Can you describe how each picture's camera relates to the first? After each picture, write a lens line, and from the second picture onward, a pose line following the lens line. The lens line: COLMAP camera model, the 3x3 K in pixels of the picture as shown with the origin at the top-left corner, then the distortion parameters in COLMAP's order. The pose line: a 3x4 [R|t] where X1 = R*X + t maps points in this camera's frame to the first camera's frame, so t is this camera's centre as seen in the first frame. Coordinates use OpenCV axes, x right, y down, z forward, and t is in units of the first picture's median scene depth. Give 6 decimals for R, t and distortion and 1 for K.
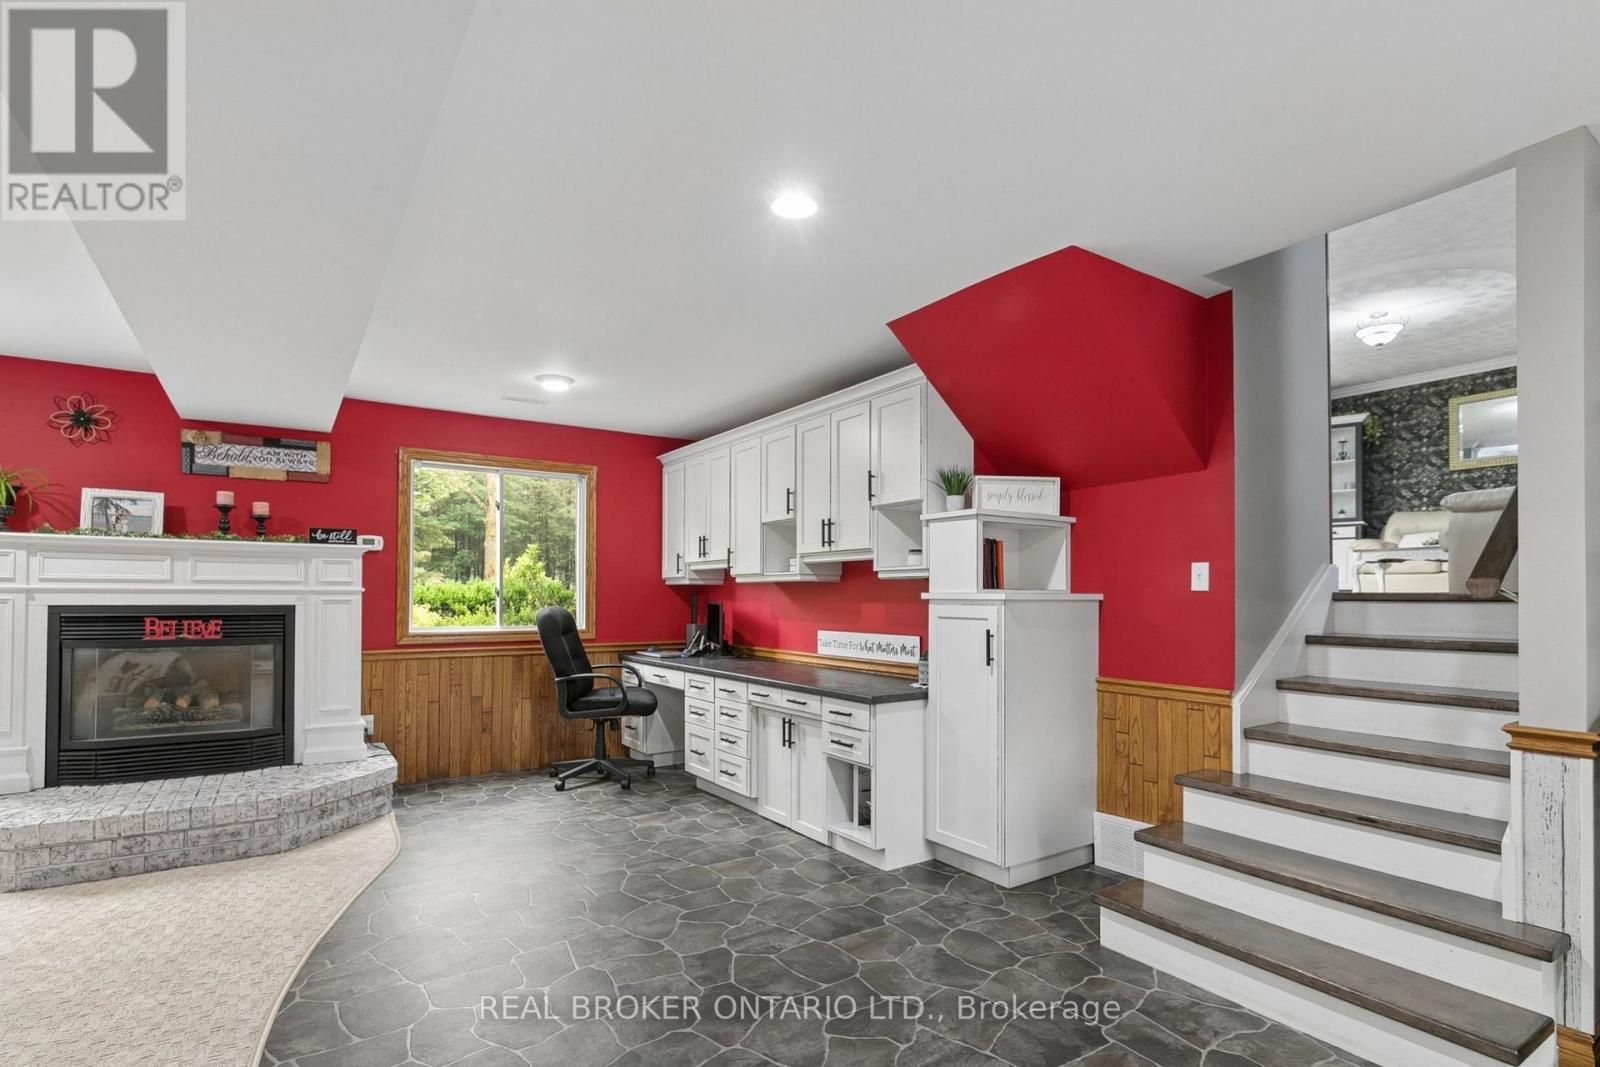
lens RADIAL K [[783.2, 0, 766.4], [0, 783.2, 590.5], [0, 0, 1]] dist [-0.002099, -0.000613]
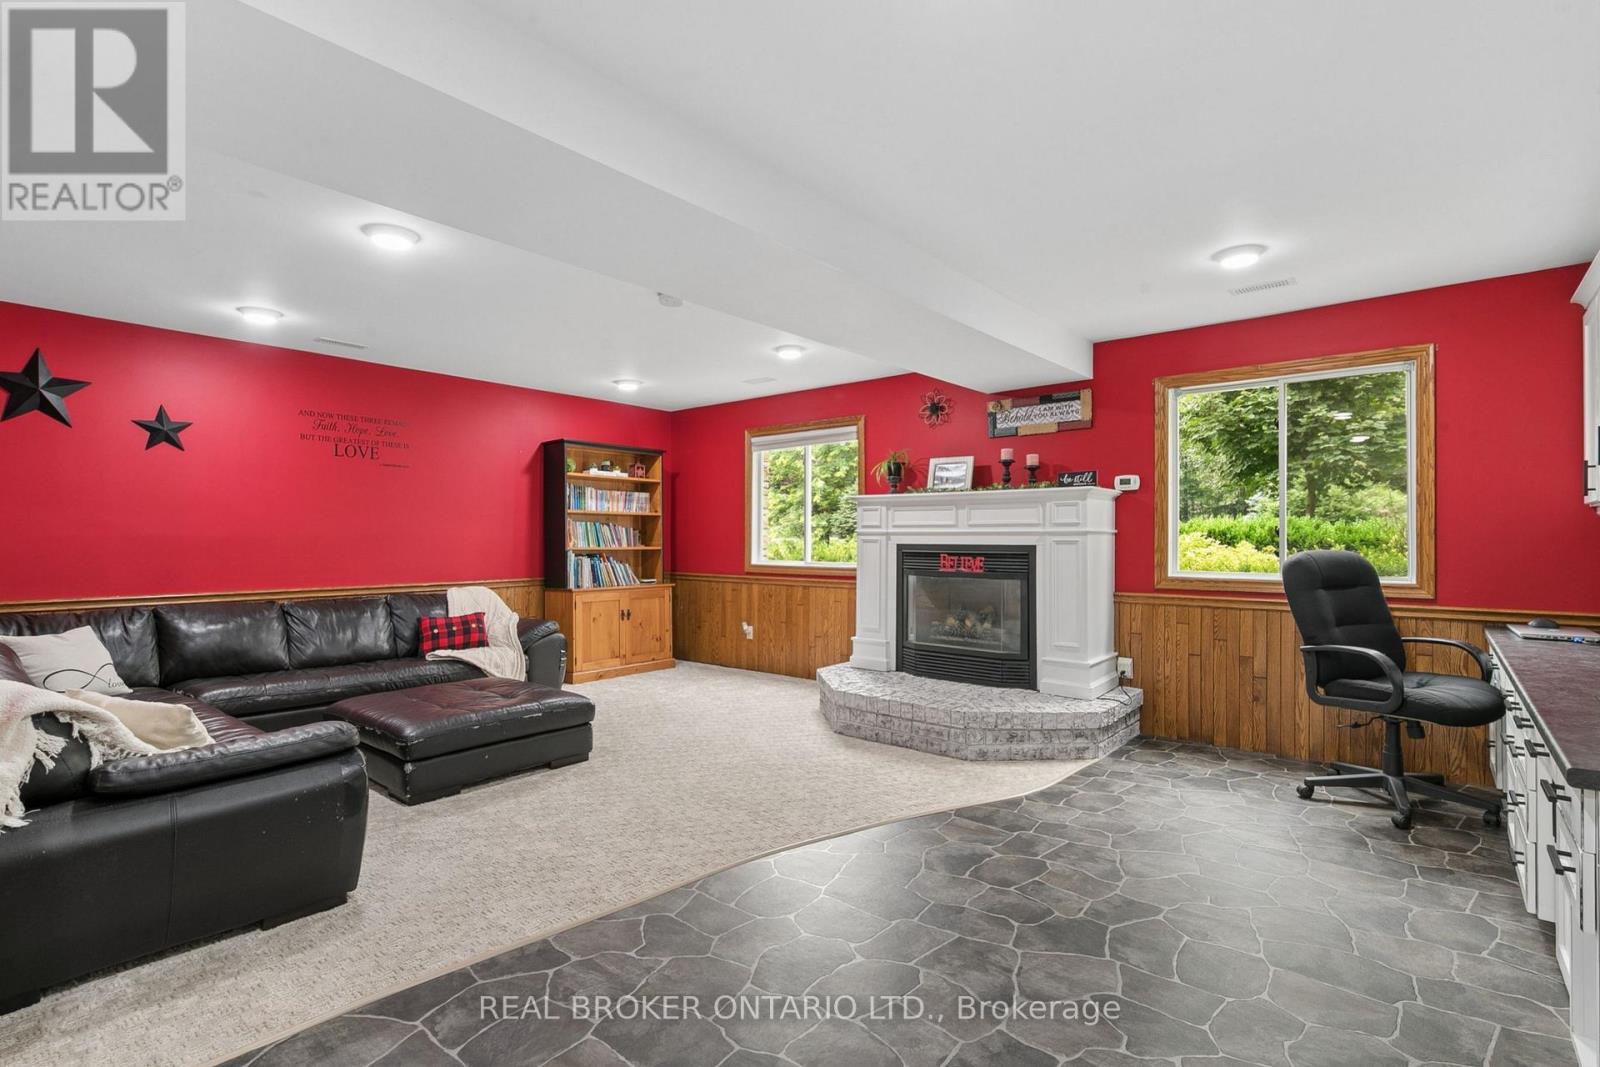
lens RADIAL K [[749.8, 0, 800.0], [0, 749.8, 533.5], [0, 0, 1]] dist [-0.000606, -0.000304]
pose [[0.305392, -0.008836, -0.952186, 0.285080], [0.008126, 0.999945, -0.006673, 0.006402], [0.952192, -0.005699, 0.305447, 0.349431]]
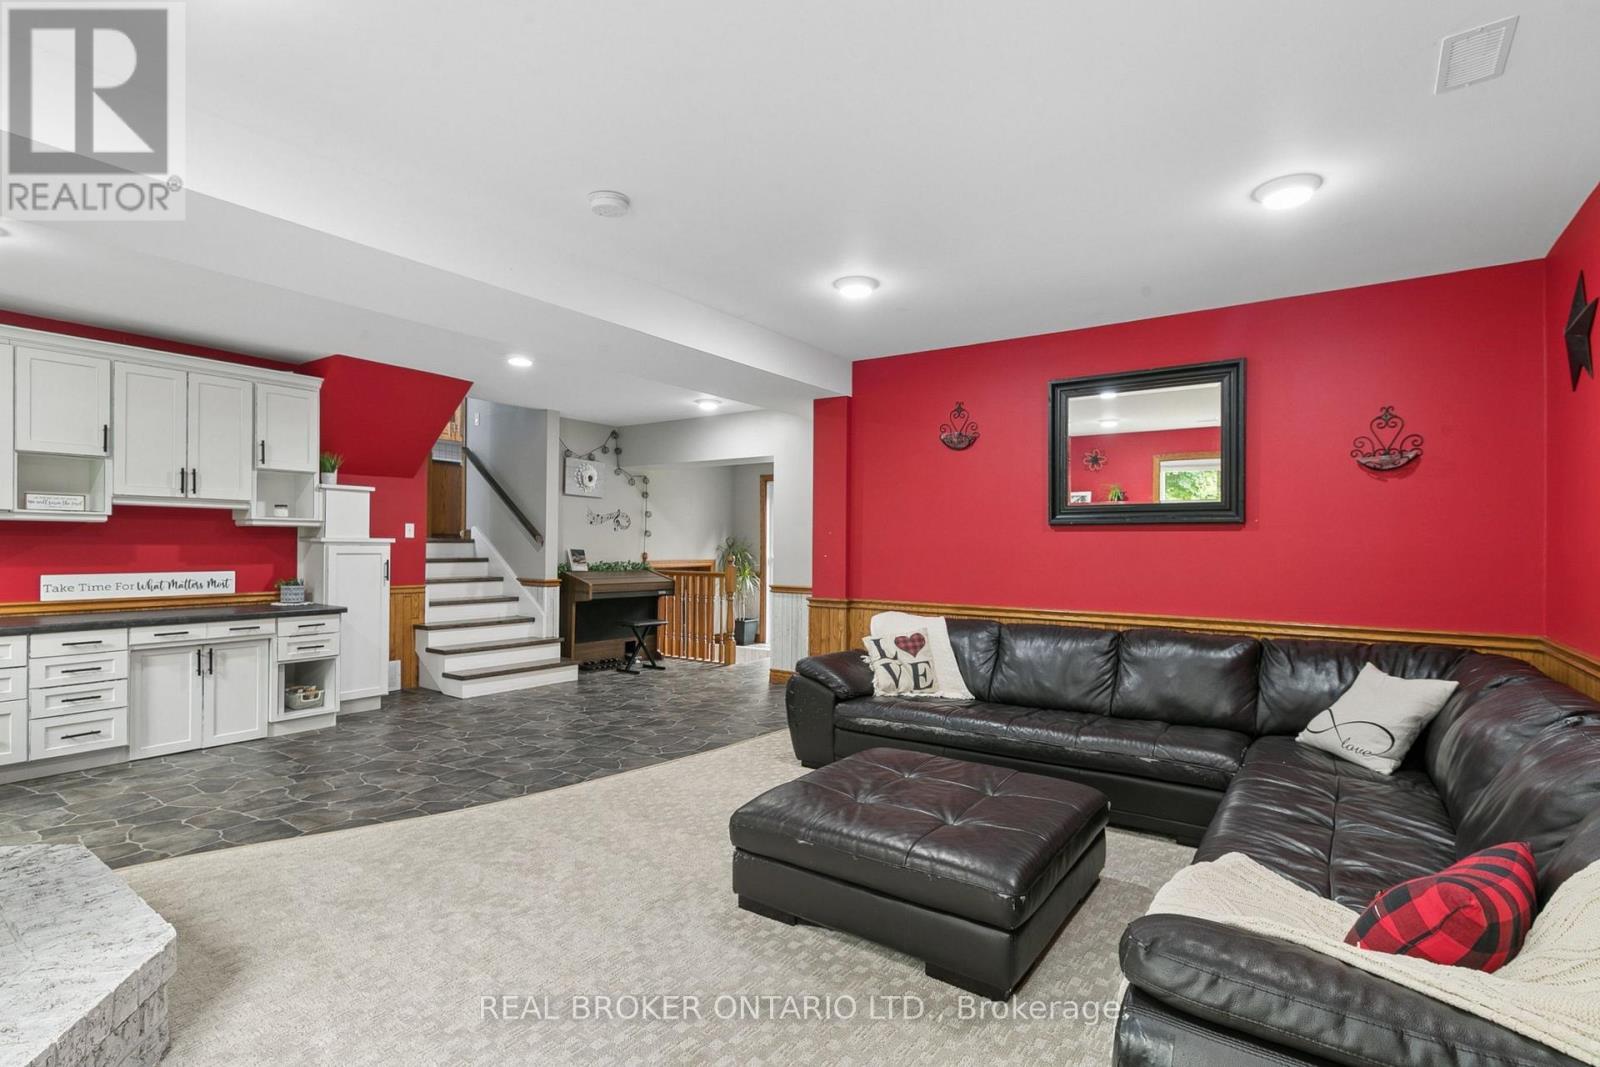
lens RADIAL K [[749.8, 0, 800.0], [0, 749.8, 533.5], [0, 0, 1]] dist [-0.000606, -0.000304]
pose [[-0.382838, 0.006191, 0.923795, -1.108142], [-0.017640, 0.999746, -0.014010, -0.000566], [-0.923647, -0.021659, -0.382631, 0.545821]]
